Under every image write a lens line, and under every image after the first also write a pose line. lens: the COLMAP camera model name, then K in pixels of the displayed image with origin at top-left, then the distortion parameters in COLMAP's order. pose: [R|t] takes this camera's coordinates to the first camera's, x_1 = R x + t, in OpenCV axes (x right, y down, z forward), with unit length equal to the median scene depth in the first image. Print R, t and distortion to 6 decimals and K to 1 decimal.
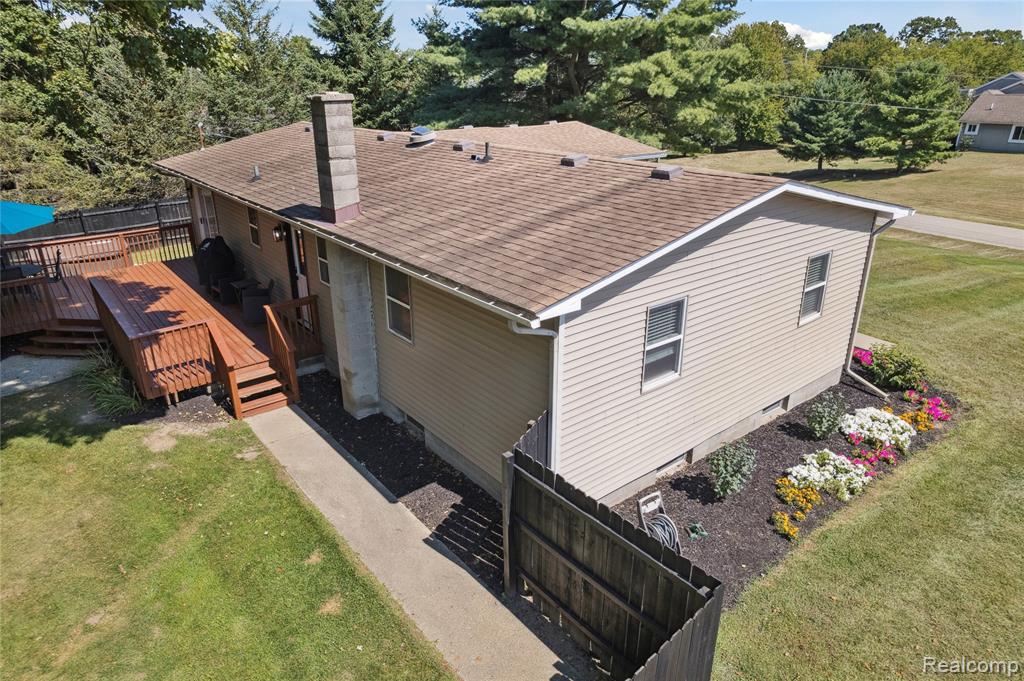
lens RADIAL K [[651.5, 0, 514.6], [0, 651.5, 341.3], [0, 0, 1]] dist [-0.073734, 0.065055]
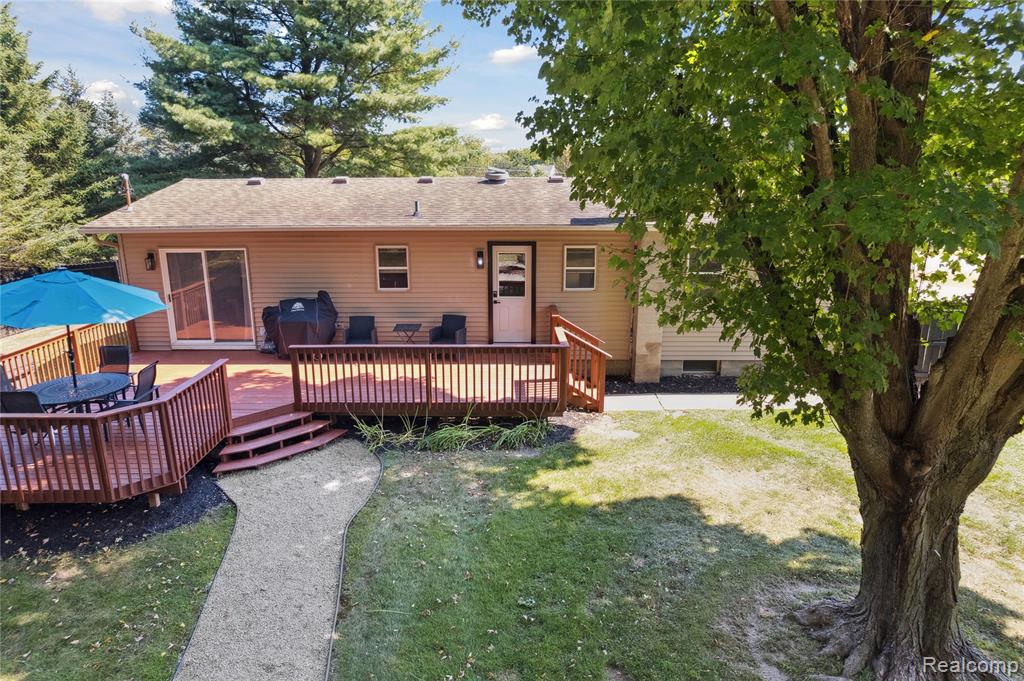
lens RADIAL K [[651.5, 0, 514.6], [0, 651.5, 341.3], [0, 0, 1]] dist [-0.073734, 0.065055]
pose [[0.640071, -0.187878, 0.744990, -1.056027], [0.285762, 0.958293, -0.003846, -0.026551], [-0.713196, 0.215351, 0.667064, 0.289185]]
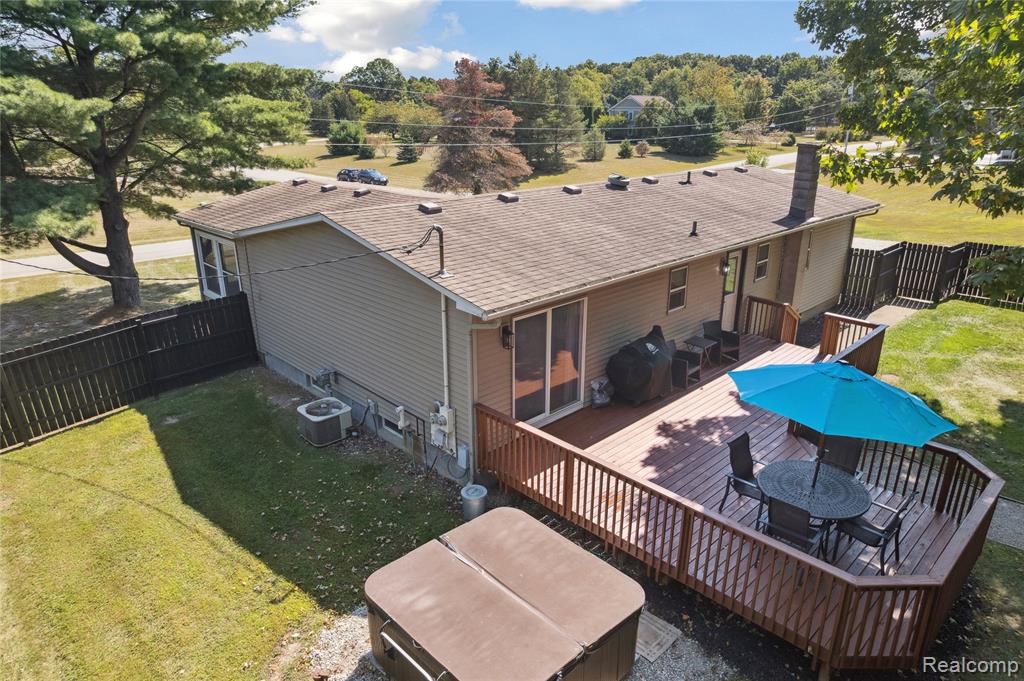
lens RADIAL K [[651.5, 0, 514.6], [0, 651.5, 341.3], [0, 0, 1]] dist [-0.073734, 0.065055]
pose [[-0.087787, -0.345074, 0.934461, -1.361027], [0.366079, 0.861264, 0.352435, -0.560409], [-0.926434, 0.373026, 0.050717, 1.257289]]
